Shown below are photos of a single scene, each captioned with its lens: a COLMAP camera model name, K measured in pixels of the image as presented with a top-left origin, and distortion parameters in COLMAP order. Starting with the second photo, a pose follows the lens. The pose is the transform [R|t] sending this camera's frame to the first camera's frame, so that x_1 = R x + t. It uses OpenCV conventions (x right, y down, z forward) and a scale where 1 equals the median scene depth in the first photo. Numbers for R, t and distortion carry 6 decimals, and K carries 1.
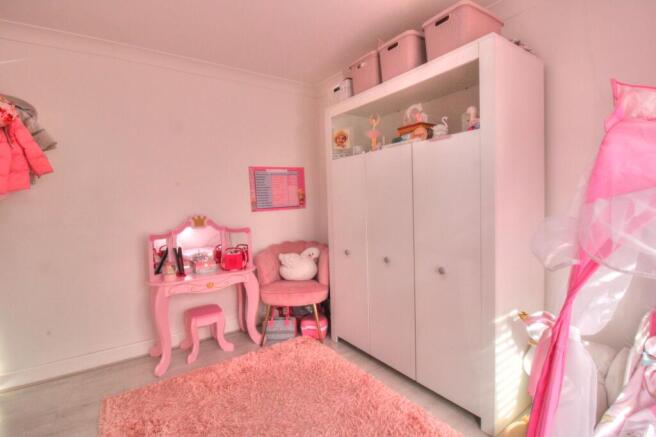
lens RADIAL K [[314.4, 0, 327.8], [0, 314.4, 216.1], [0, 0, 1]] dist [0.000620, 0.000146]
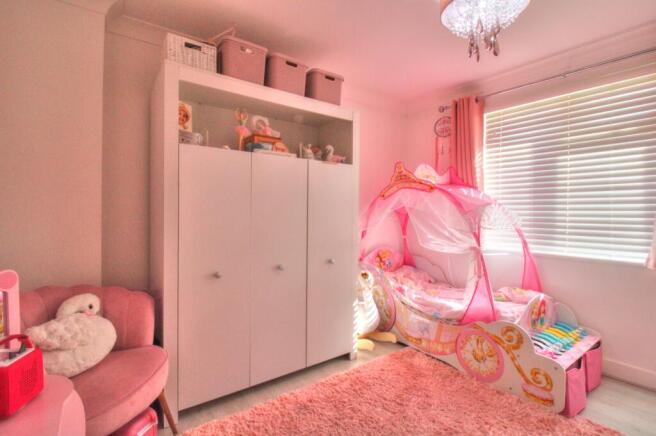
lens RADIAL K [[314.4, 0, 328.1], [0, 314.4, 216.6], [0, 0, 1]] dist [0.000620, 0.000146]
pose [[-0.031969, 0.013876, 0.999393, -0.787453], [0.042657, 0.999011, -0.012506, -0.001135], [-0.998578, 0.042231, -0.032530, 0.852443]]
